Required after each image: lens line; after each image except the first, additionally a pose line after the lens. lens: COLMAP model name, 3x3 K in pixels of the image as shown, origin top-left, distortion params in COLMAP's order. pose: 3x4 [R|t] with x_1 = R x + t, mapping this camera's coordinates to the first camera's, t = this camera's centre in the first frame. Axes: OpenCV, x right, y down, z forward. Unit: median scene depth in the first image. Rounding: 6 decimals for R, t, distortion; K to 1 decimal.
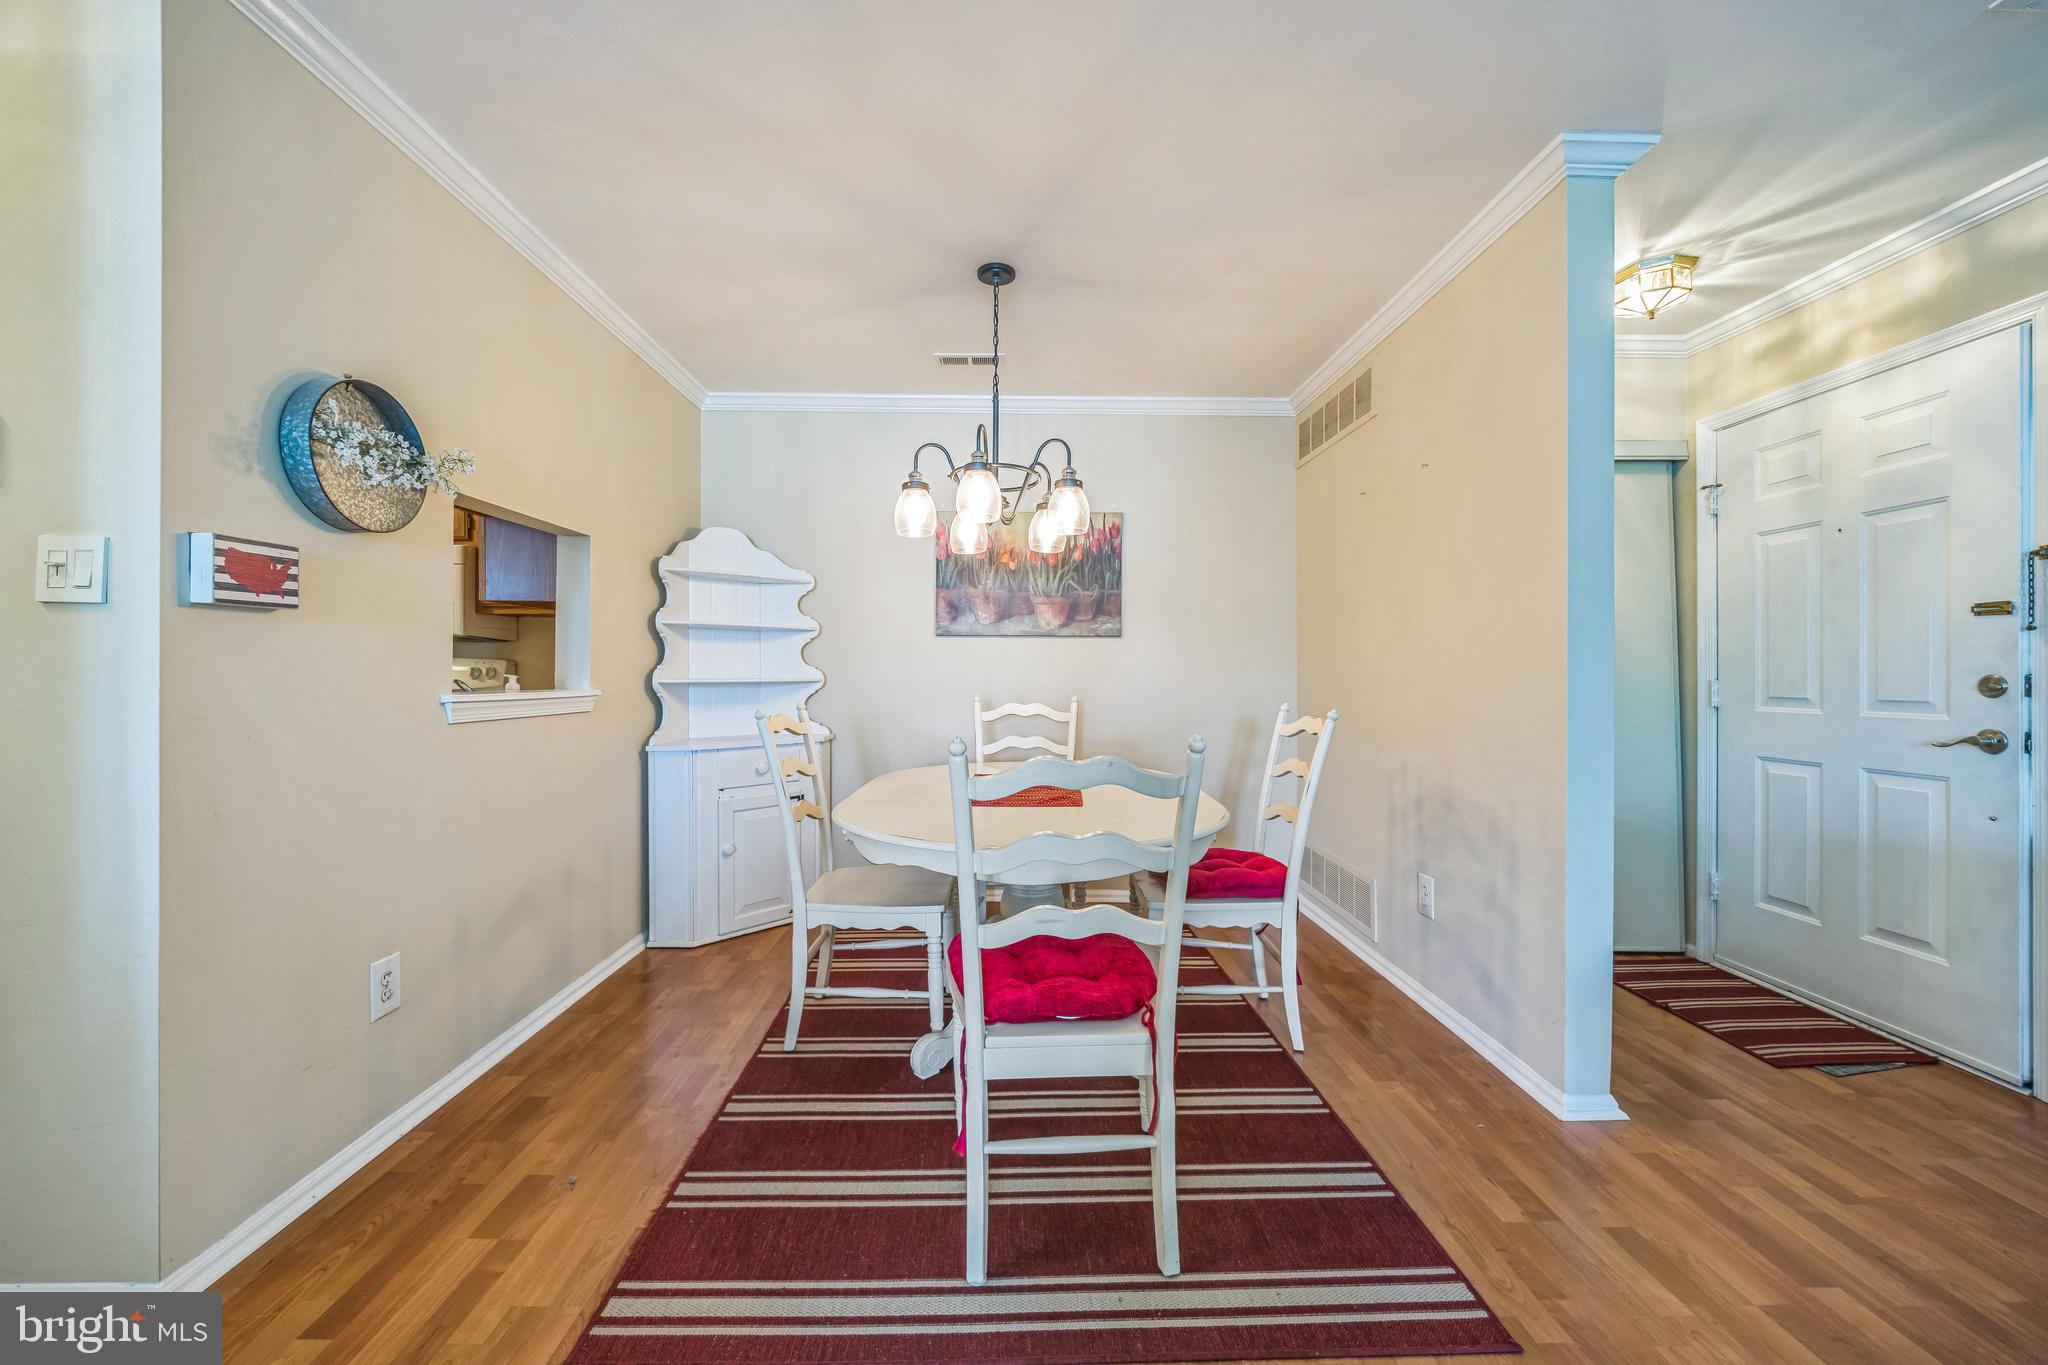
lens RADIAL K [[775.5, 0, 1019.6], [0, 775.5, 675.4], [0, 0, 1]] dist [-0.000740, -0.000265]
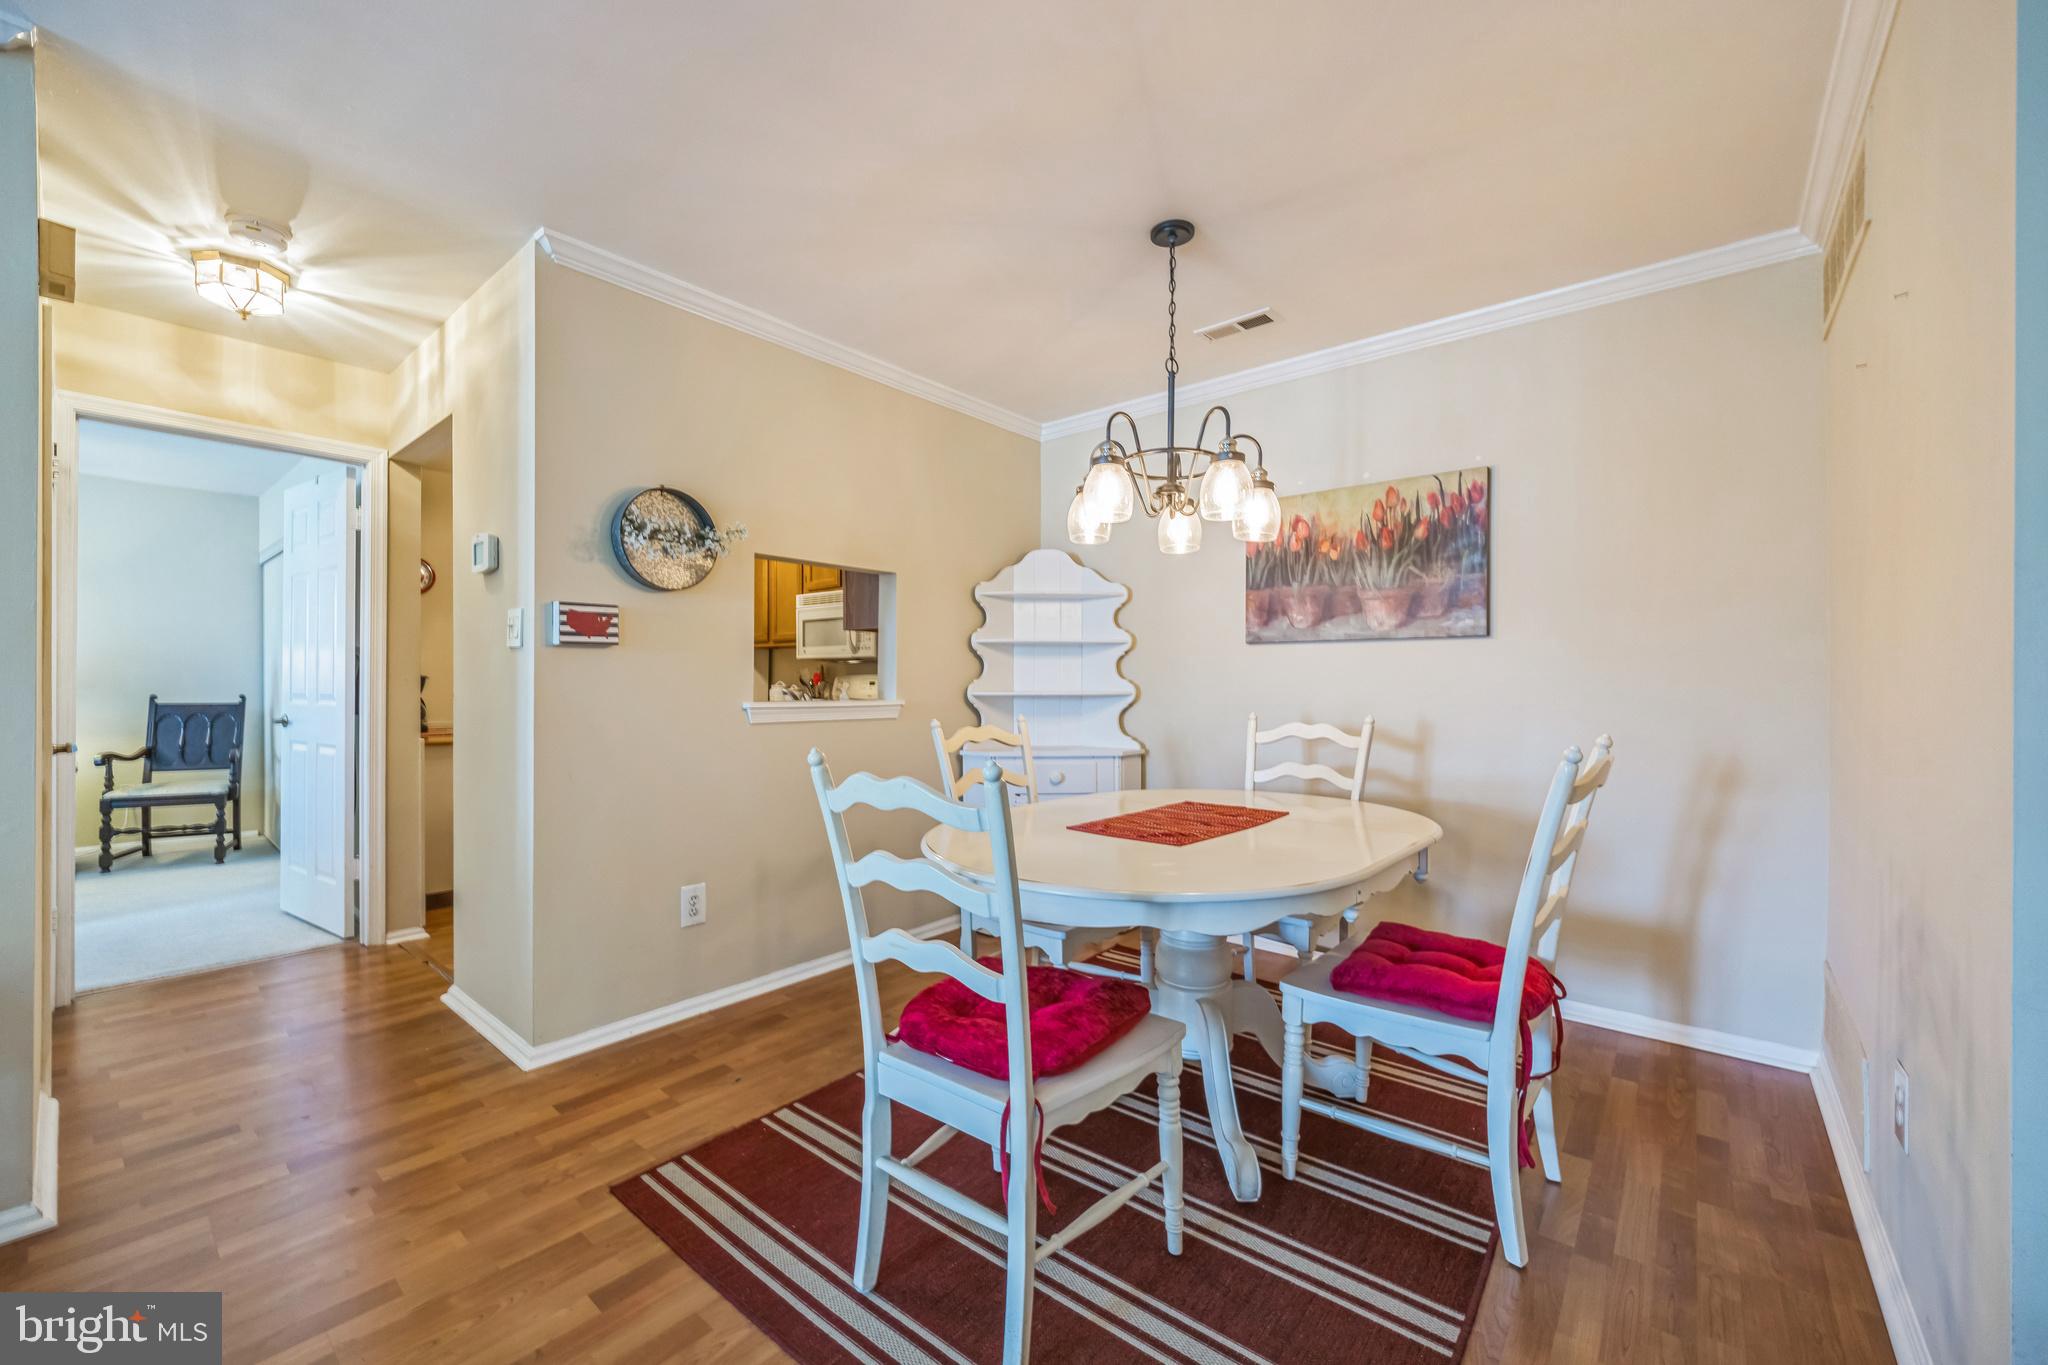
lens RADIAL K [[815.0, 0, 1006.3], [0, 815.0, 687.2], [0, 0, 1]] dist [0.002162, -0.000147]
pose [[0.749771, -0.001774, -0.661695, 0.461534], [-0.000486, 0.999995, -0.003232, 0.001726], [0.661697, 0.002745, 0.749766, 0.190092]]
